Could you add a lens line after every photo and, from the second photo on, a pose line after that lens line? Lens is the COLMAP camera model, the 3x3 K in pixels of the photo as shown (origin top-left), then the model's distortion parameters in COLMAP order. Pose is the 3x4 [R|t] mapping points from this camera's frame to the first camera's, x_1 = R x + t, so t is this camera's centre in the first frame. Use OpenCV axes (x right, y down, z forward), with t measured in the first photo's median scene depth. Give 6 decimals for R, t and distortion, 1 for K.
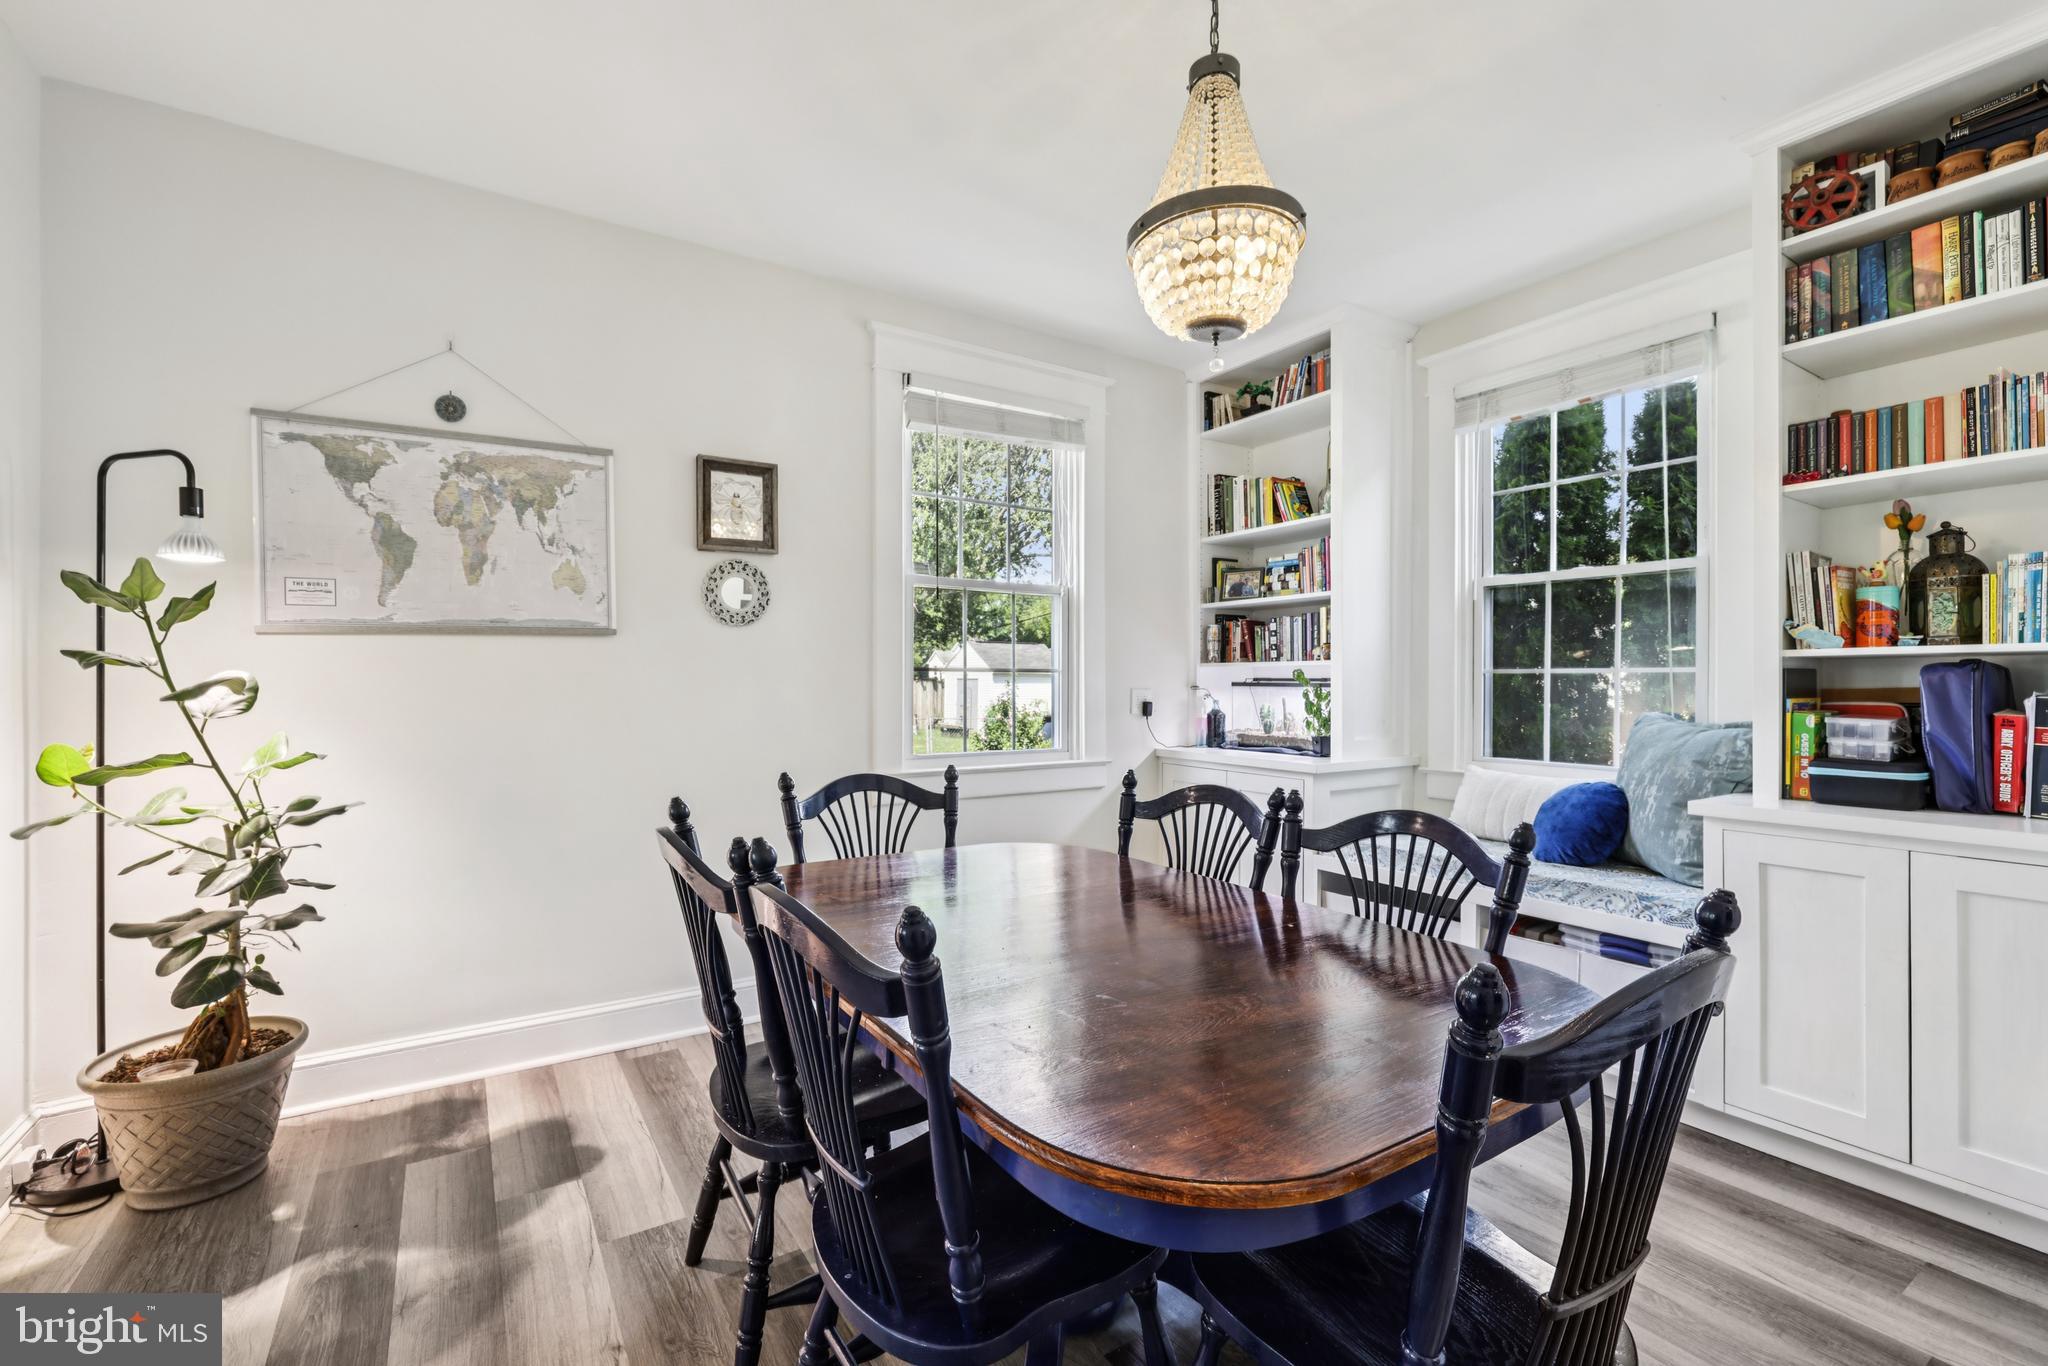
lens RADIAL K [[890.1, 0, 1015.0], [0, 890.1, 676.0], [0, 0, 1]] dist [-0.005325, -0.000215]
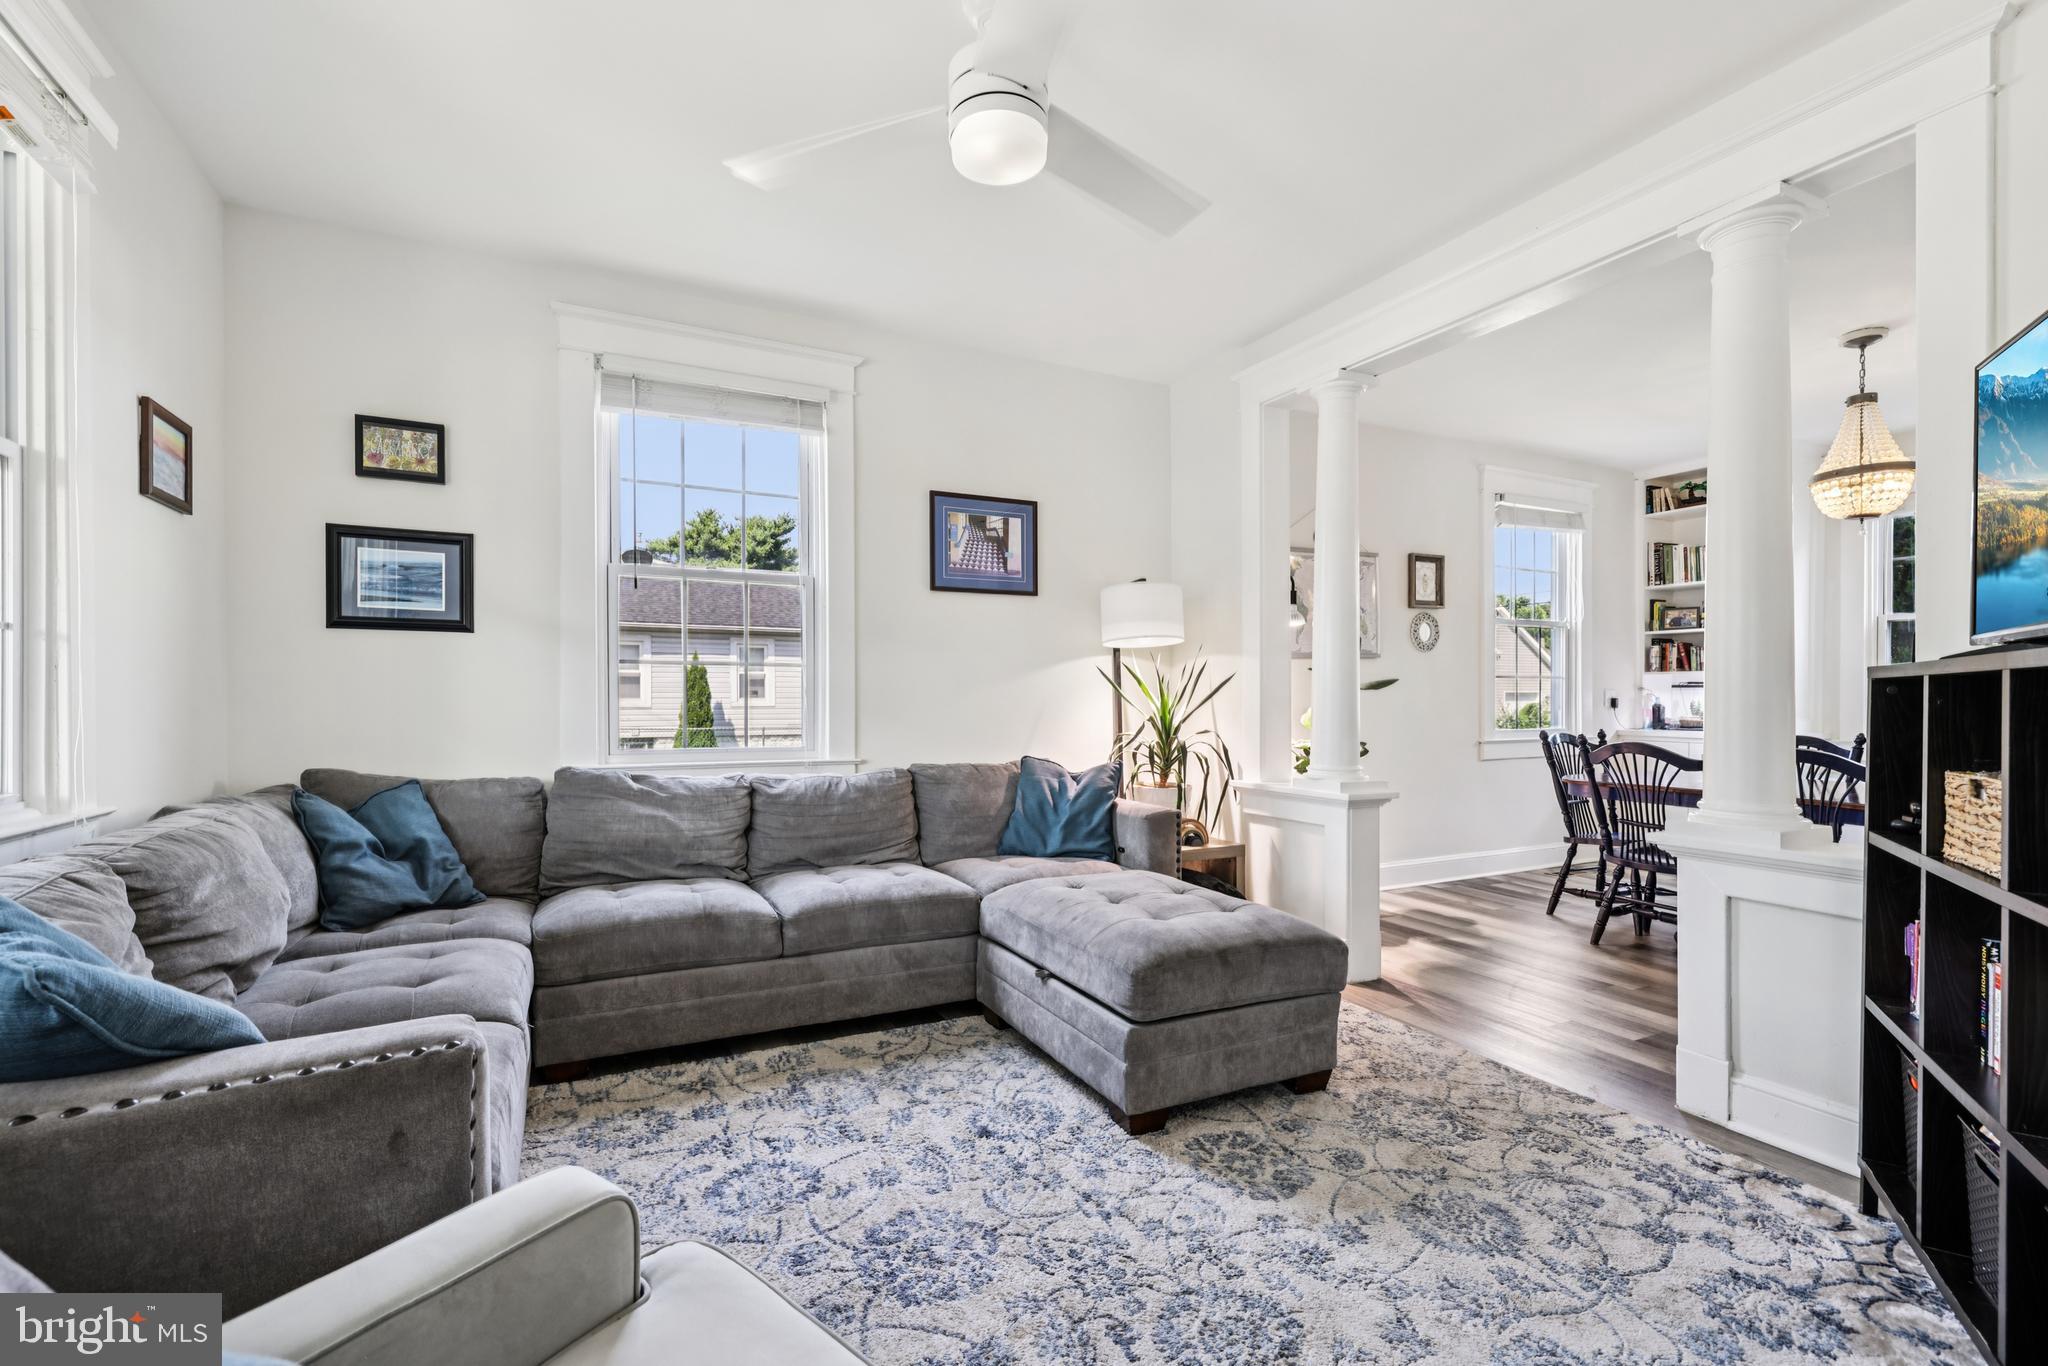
lens RADIAL K [[890.1, 0, 1032.6], [0, 890.1, 693.7], [0, 0, 1]] dist [-0.005325, -0.000215]
pose [[0.994470, -0.003220, -0.104973, -0.648353], [0.003927, 0.999971, 0.006532, 0.007440], [0.104949, -0.006908, 0.994454, -0.565766]]
